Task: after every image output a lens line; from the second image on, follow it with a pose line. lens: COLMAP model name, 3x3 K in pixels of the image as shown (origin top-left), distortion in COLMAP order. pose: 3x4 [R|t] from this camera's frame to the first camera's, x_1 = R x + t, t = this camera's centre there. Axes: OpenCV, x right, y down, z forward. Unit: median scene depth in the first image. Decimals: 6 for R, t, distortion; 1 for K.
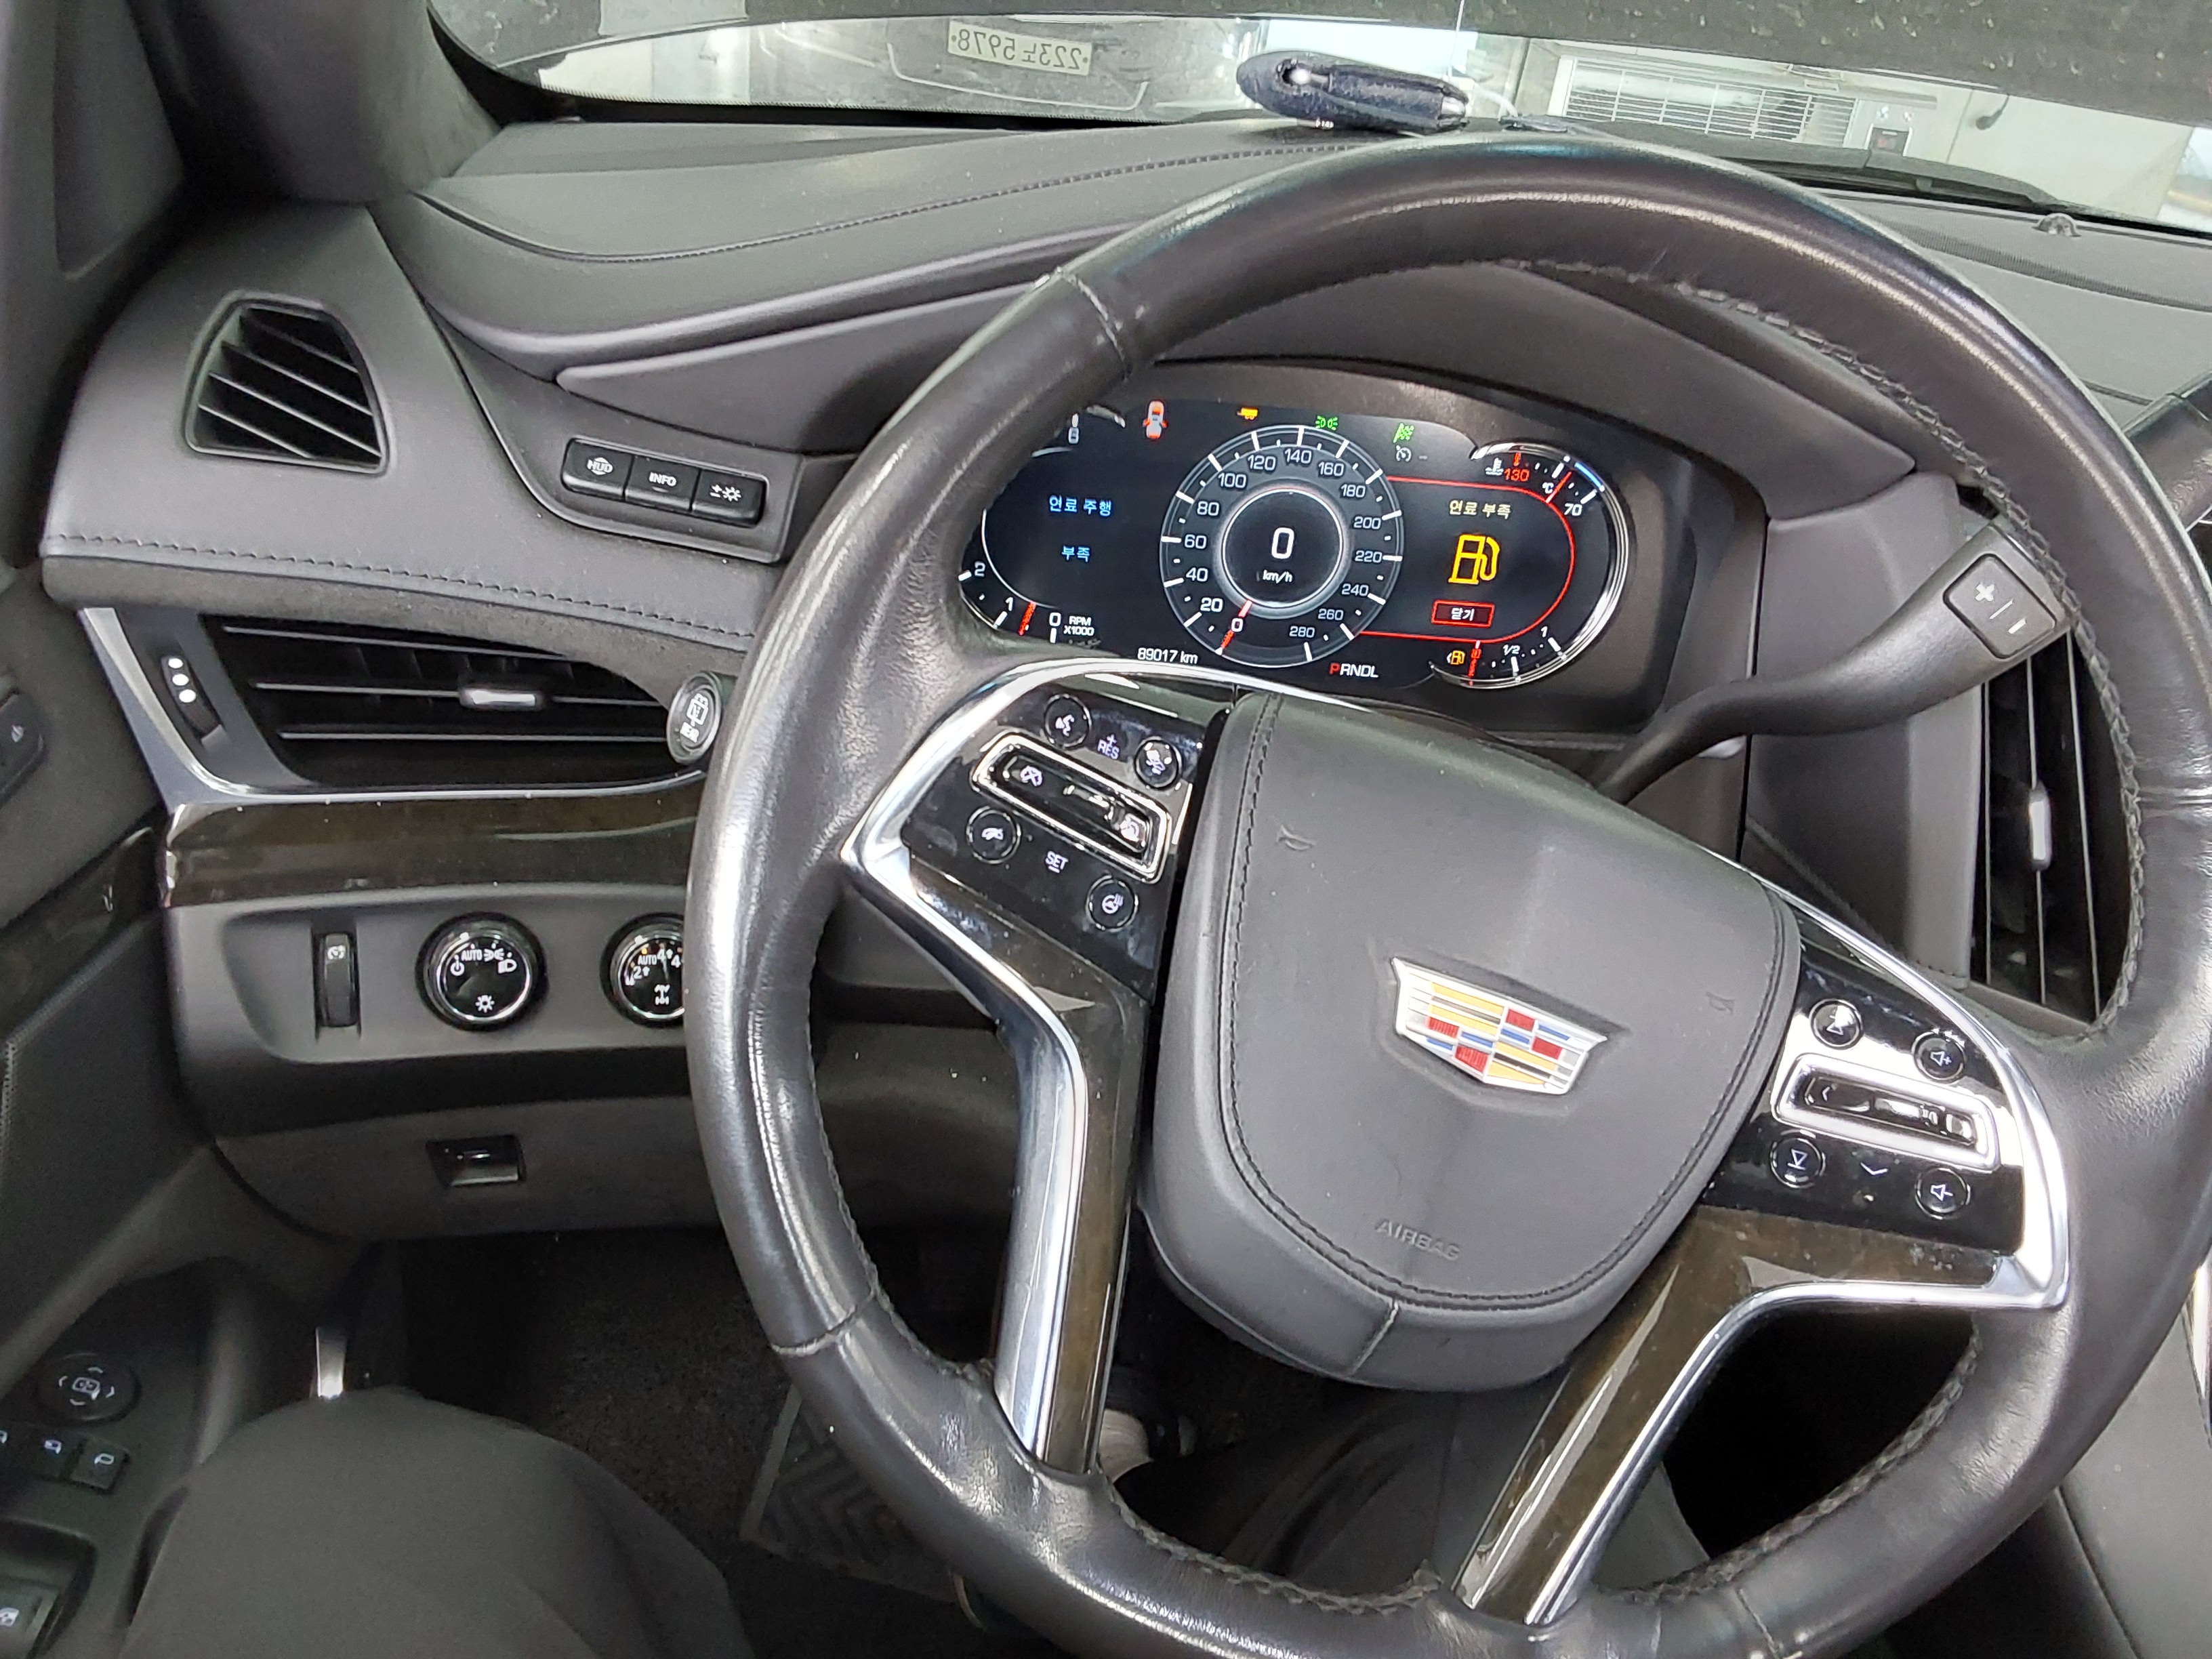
lens RADIAL K [[1747.2, 0, 1103.4], [0, 1747.2, 787.5], [0, 0, 1]] dist [0.107551, -0.000577]
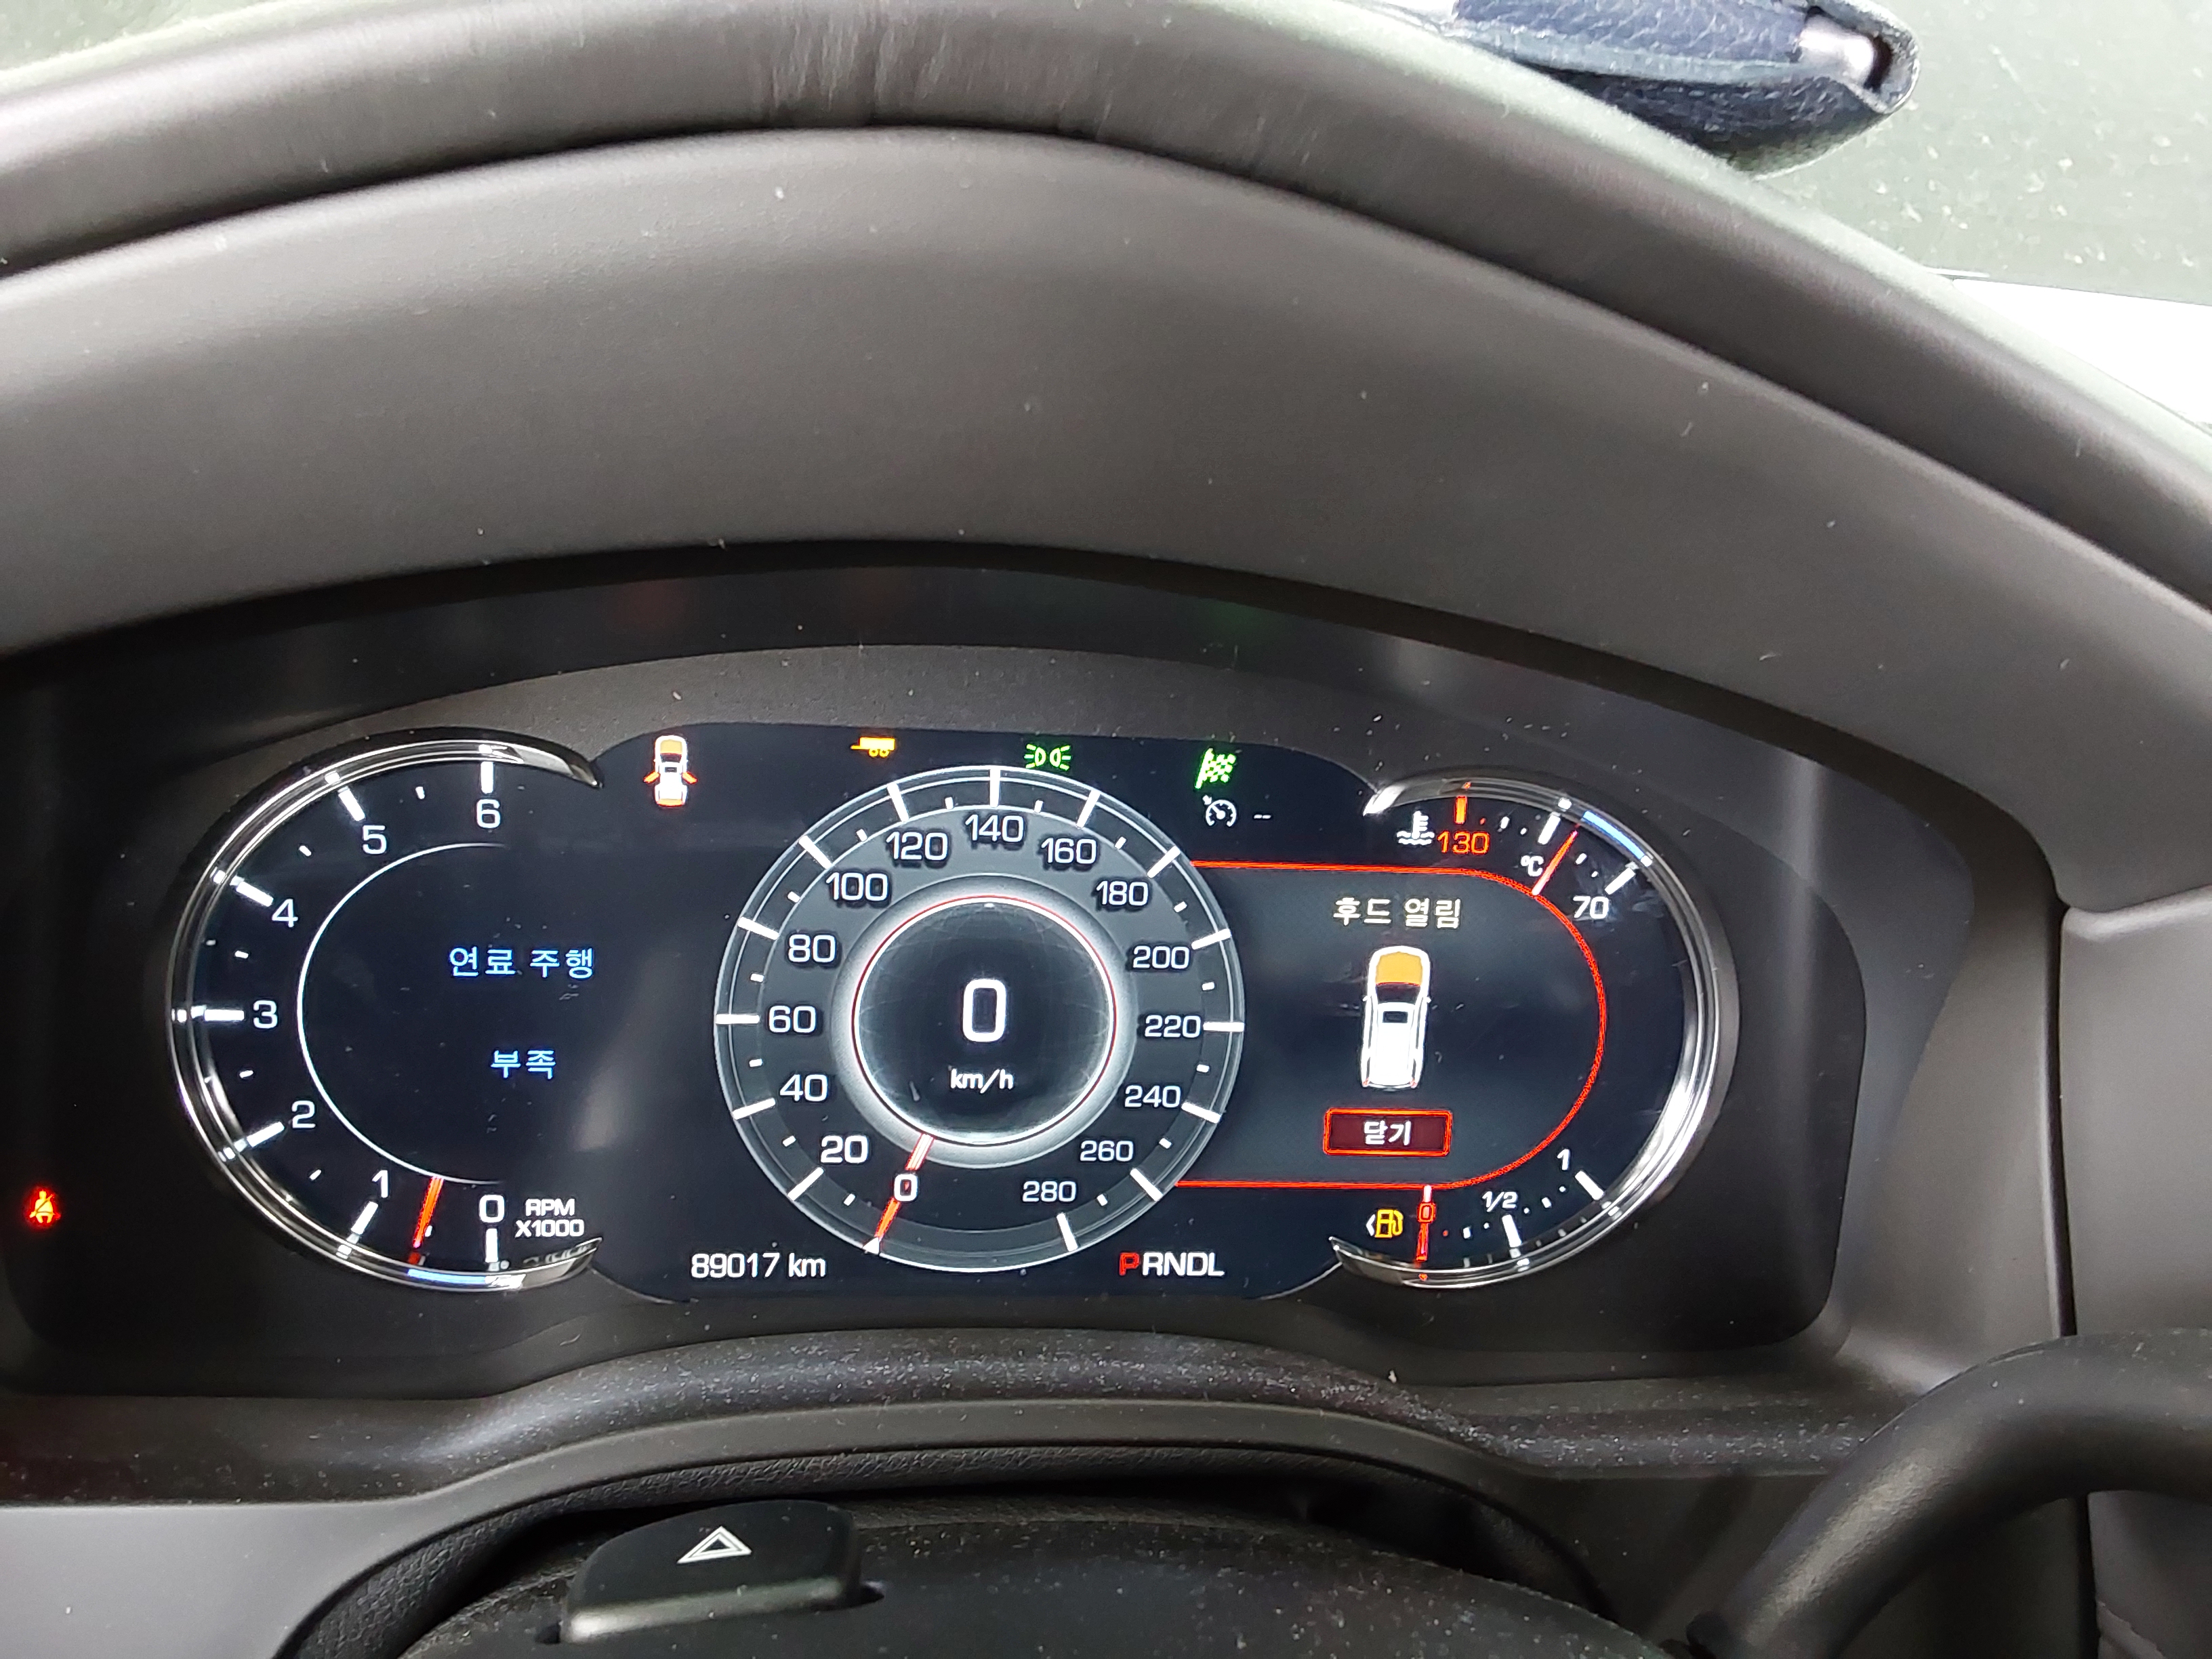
lens RADIAL K [[1747.2, 0, 1103.4], [0, 1747.2, 787.5], [0, 0, 1]] dist [0.107551, -0.000577]
pose [[0.998074, -0.059703, -0.016852, 0.145349], [0.054899, 0.976540, -0.208218, -0.097756], [0.028888, 0.206892, 0.977937, 0.527055]]
